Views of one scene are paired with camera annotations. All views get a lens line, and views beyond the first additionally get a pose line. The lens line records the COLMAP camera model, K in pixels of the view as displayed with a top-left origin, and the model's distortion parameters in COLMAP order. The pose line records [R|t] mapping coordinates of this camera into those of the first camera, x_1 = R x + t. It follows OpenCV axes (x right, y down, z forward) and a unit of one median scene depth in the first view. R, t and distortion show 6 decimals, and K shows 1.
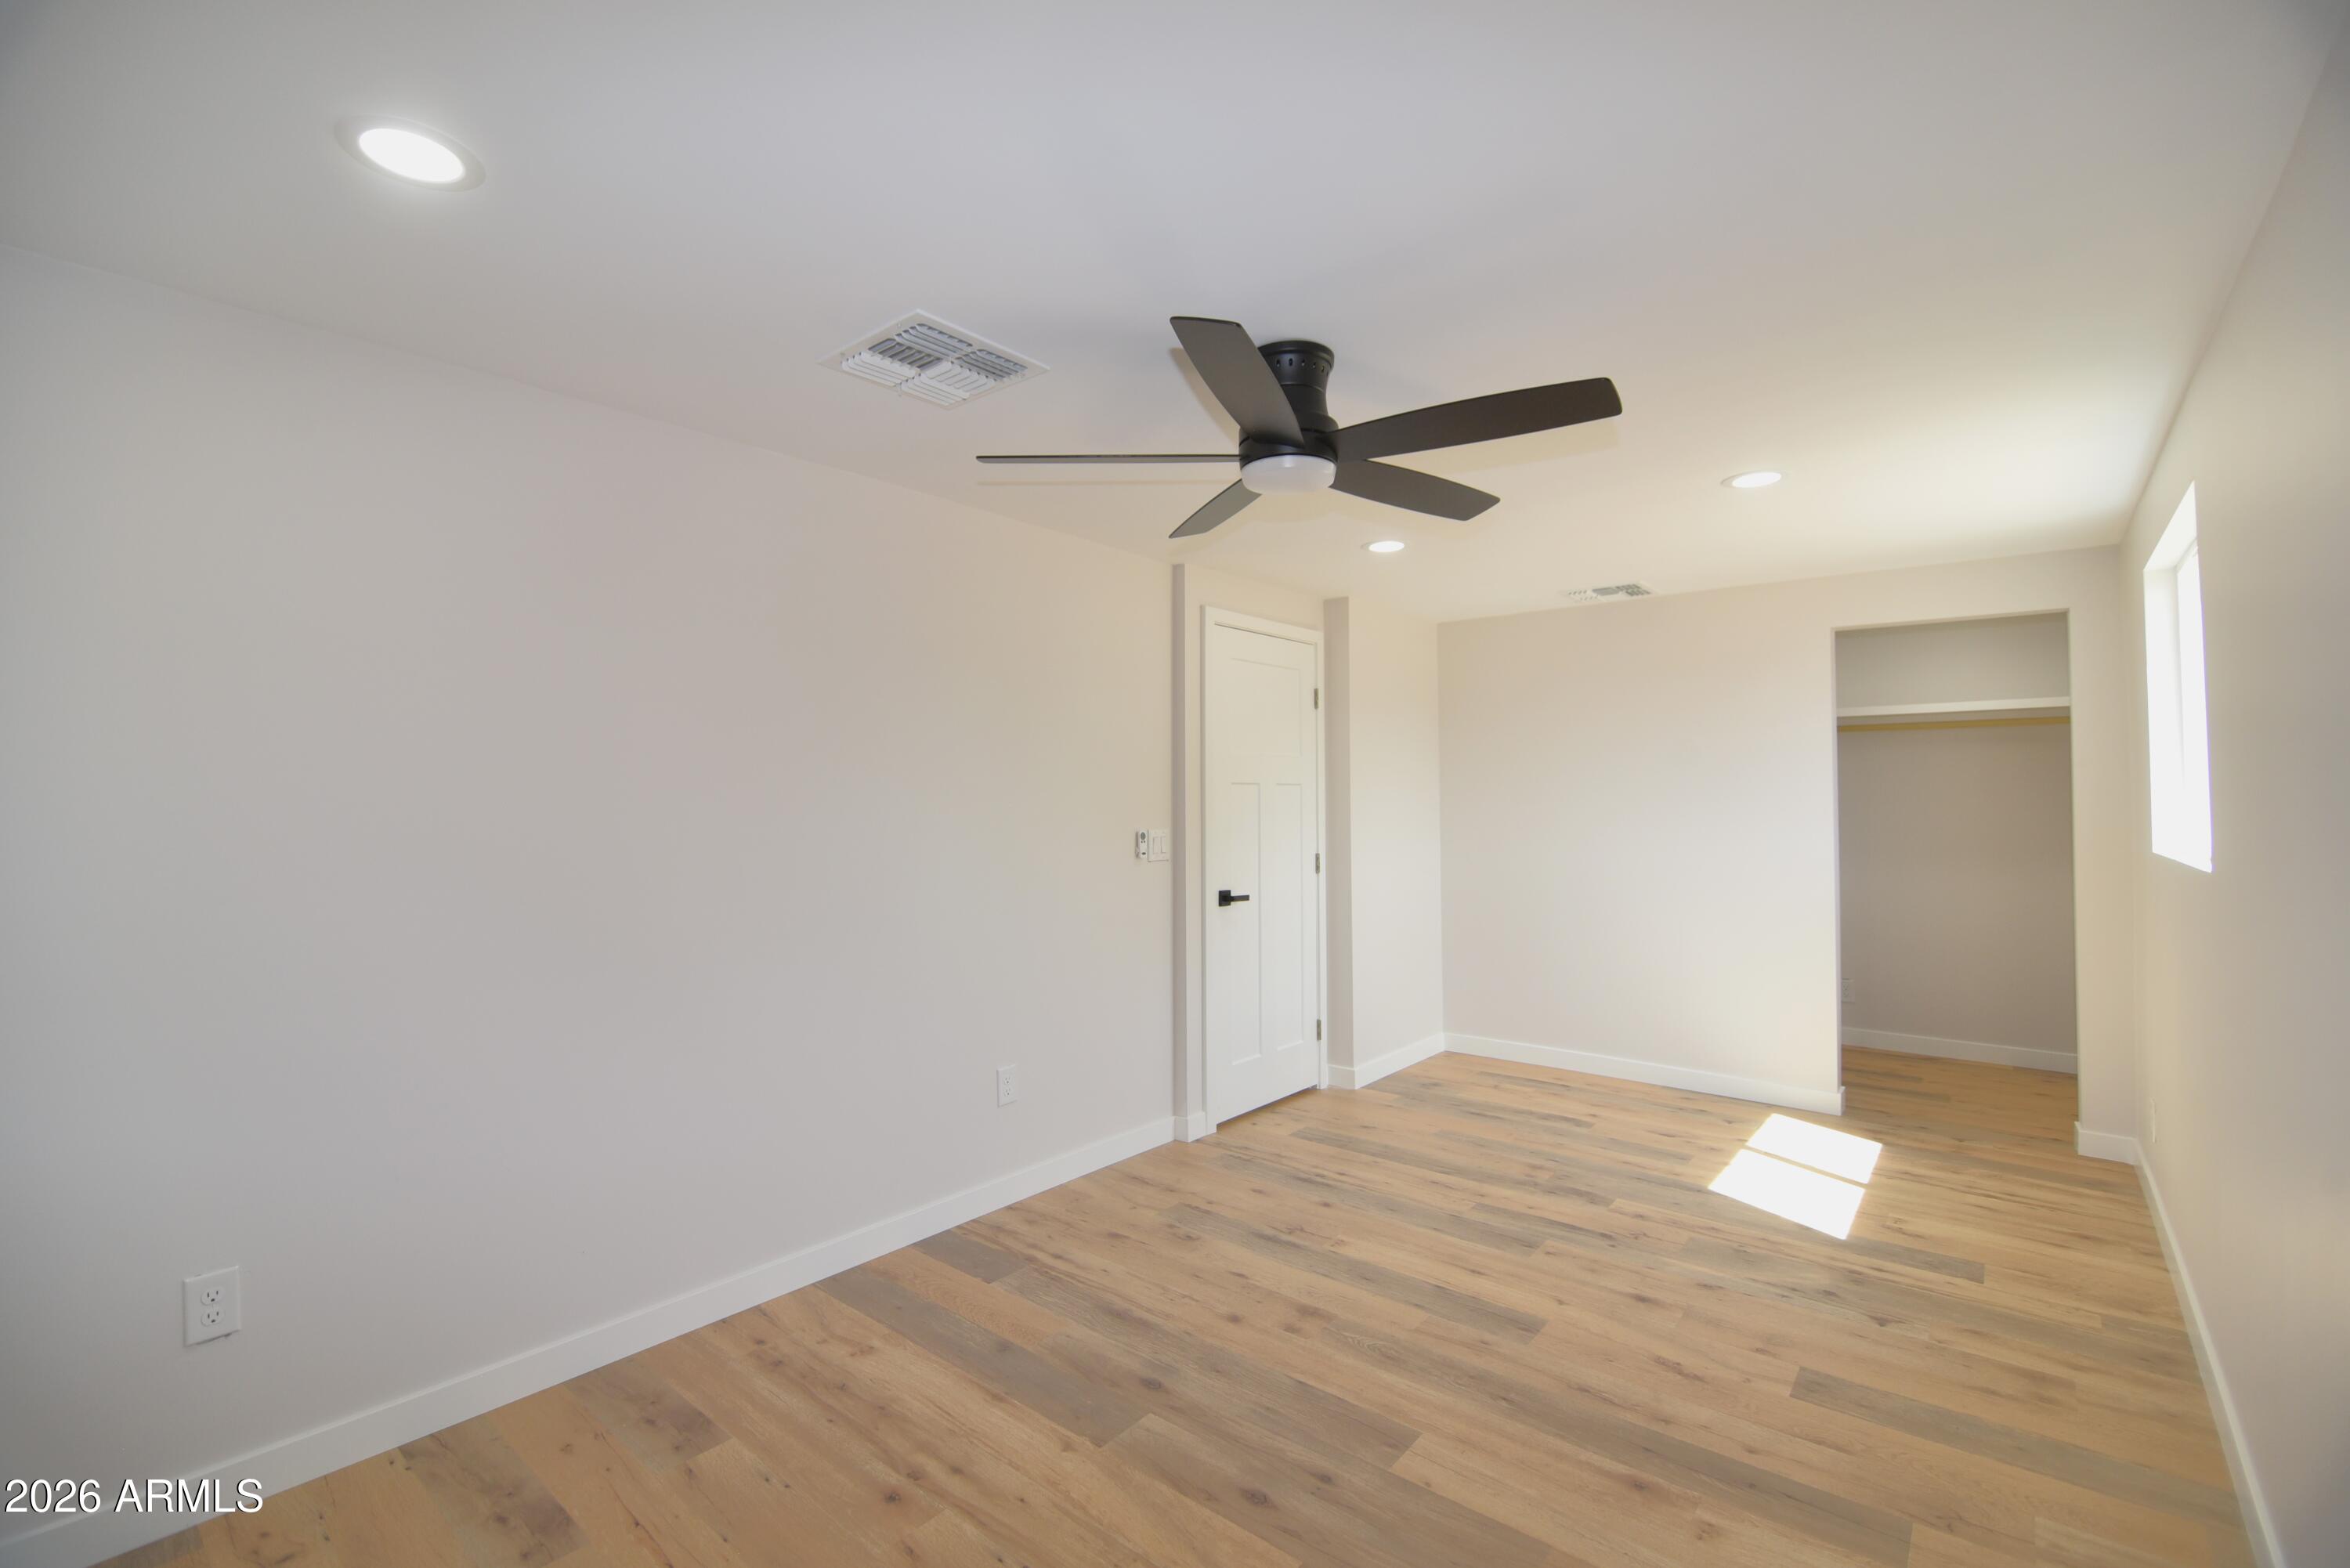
lens RADIAL K [[1016.6, 0, 1167.5], [0, 1016.6, 776.1], [0, 0, 1]] dist [-0.000350, -0.009037]
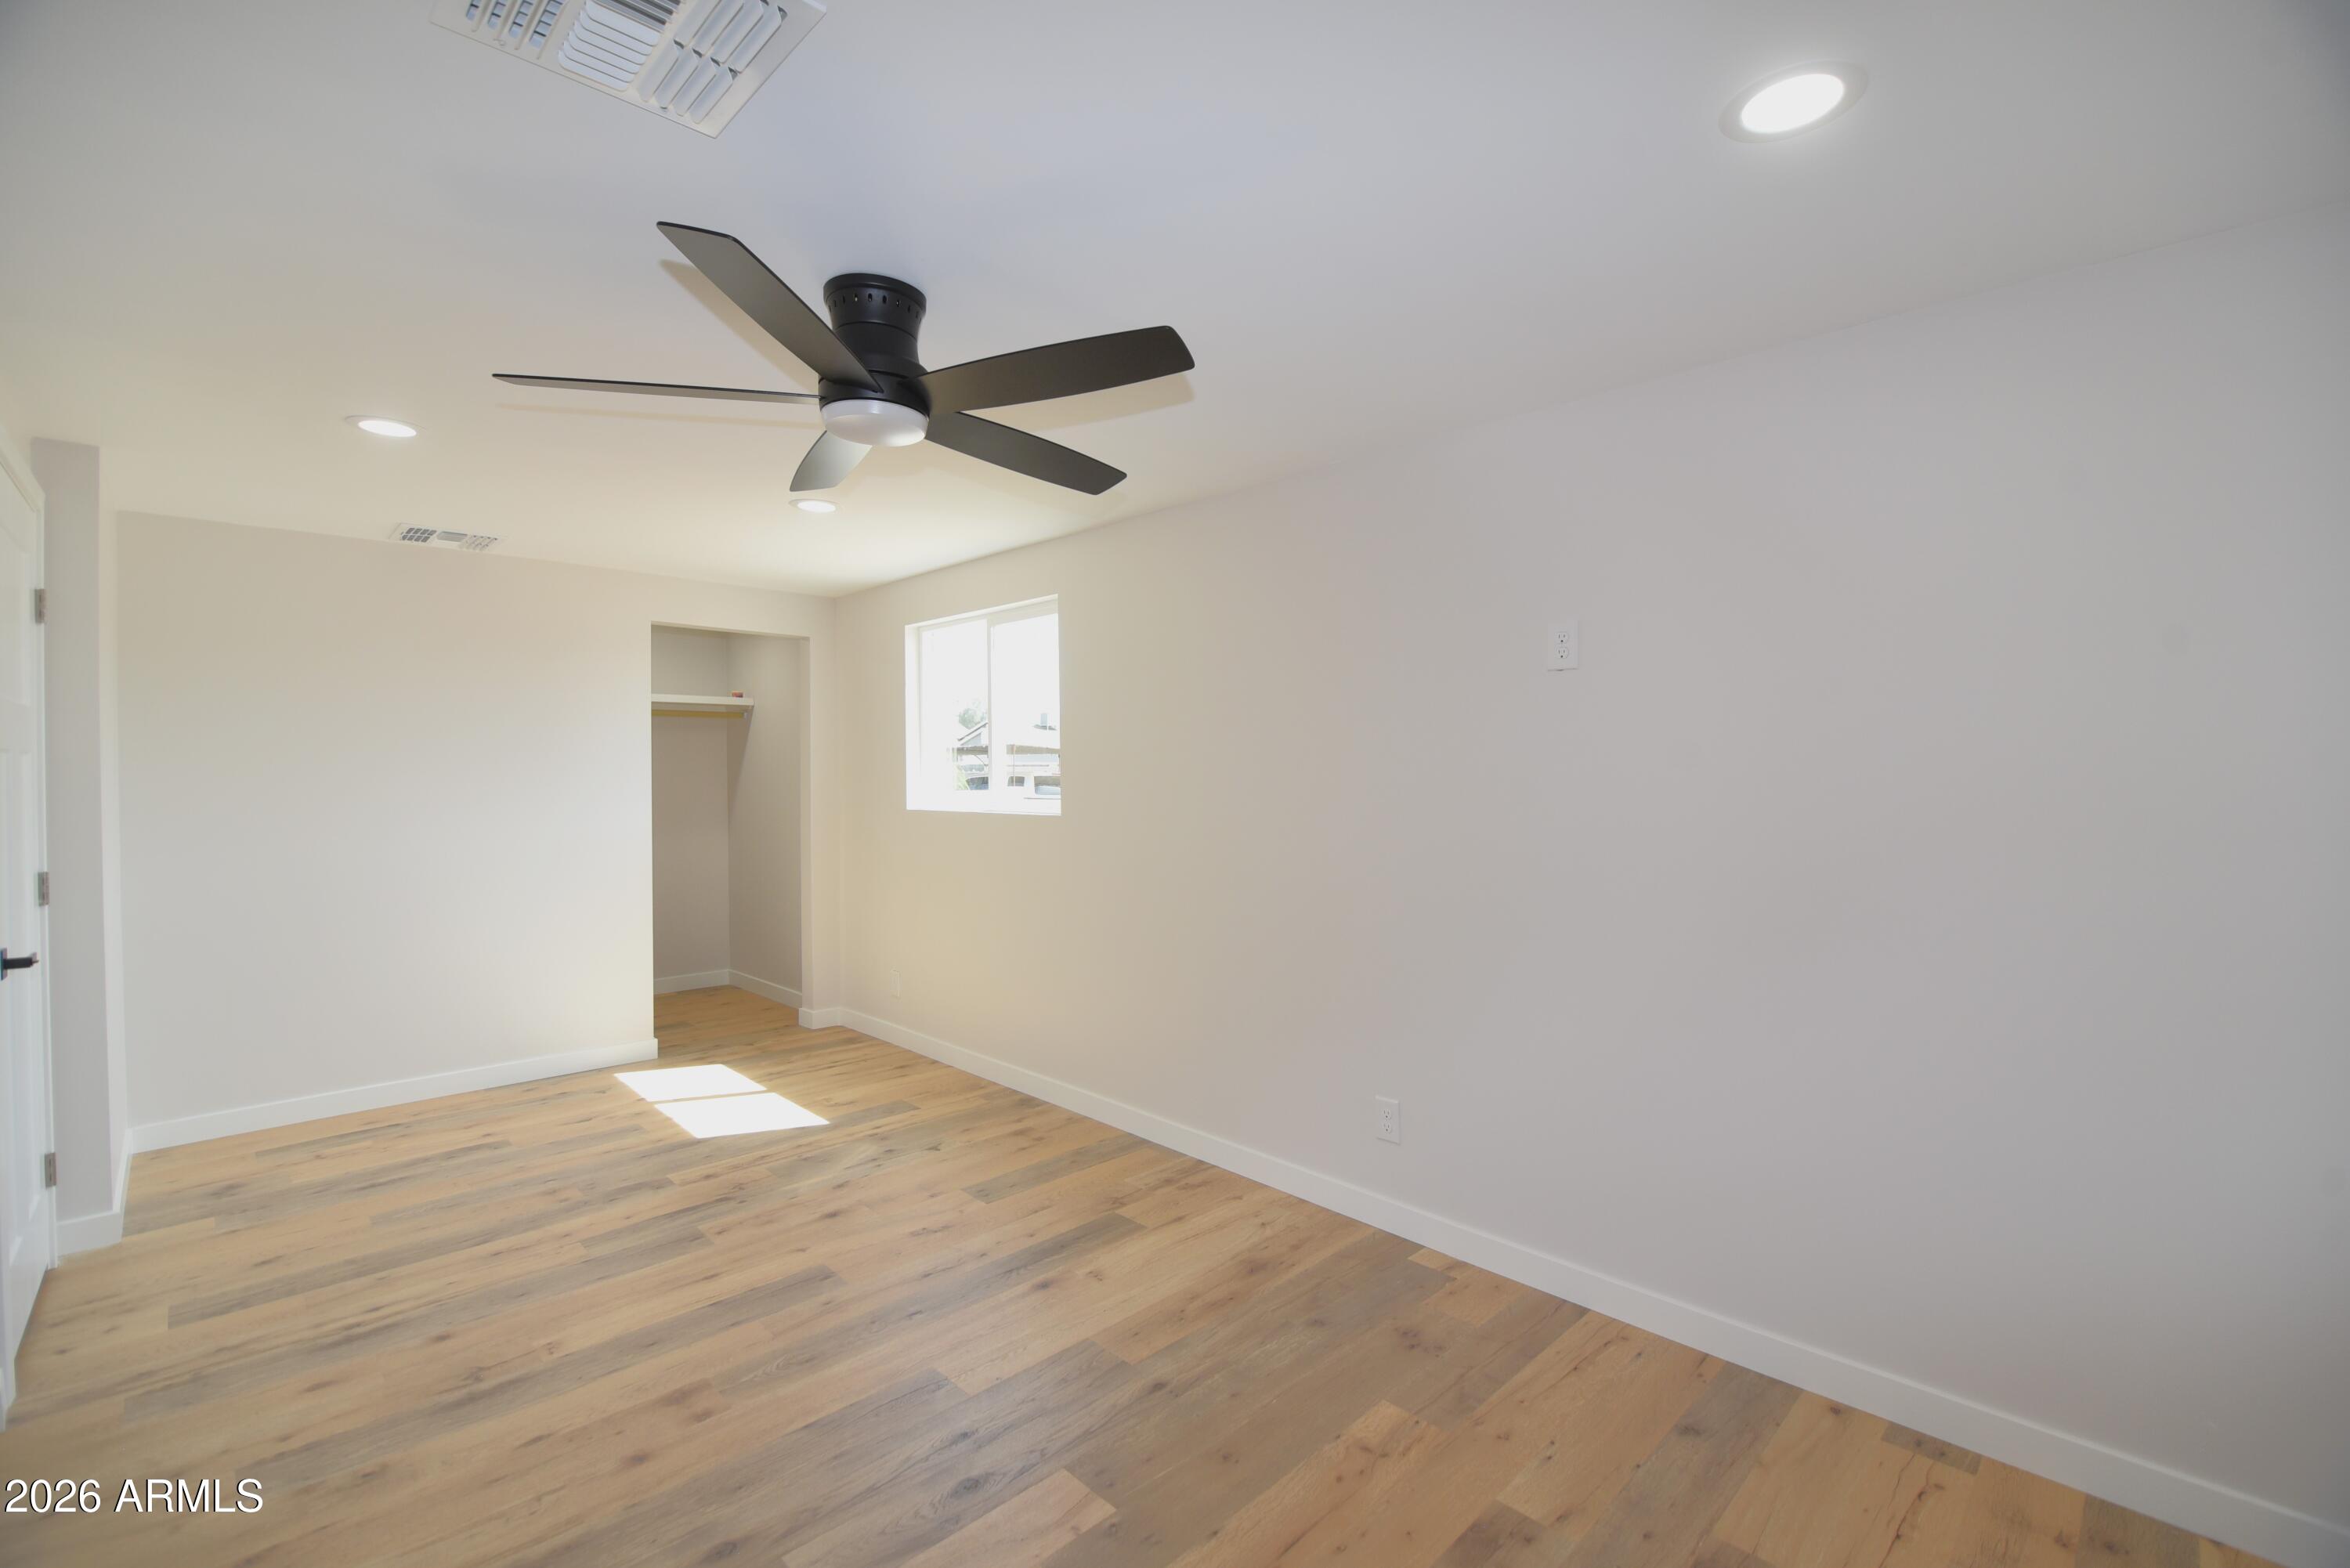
lens RADIAL K [[1016.6, 0, 1167.5], [0, 1016.6, 776.1], [0, 0, 1]] dist [-0.000350, -0.009037]
pose [[0.099504, -0.002596, 0.995034, -0.479414], [-0.018601, 0.999817, 0.004469, 0.009067], [-0.994863, -0.018953, 0.099437, 0.400146]]
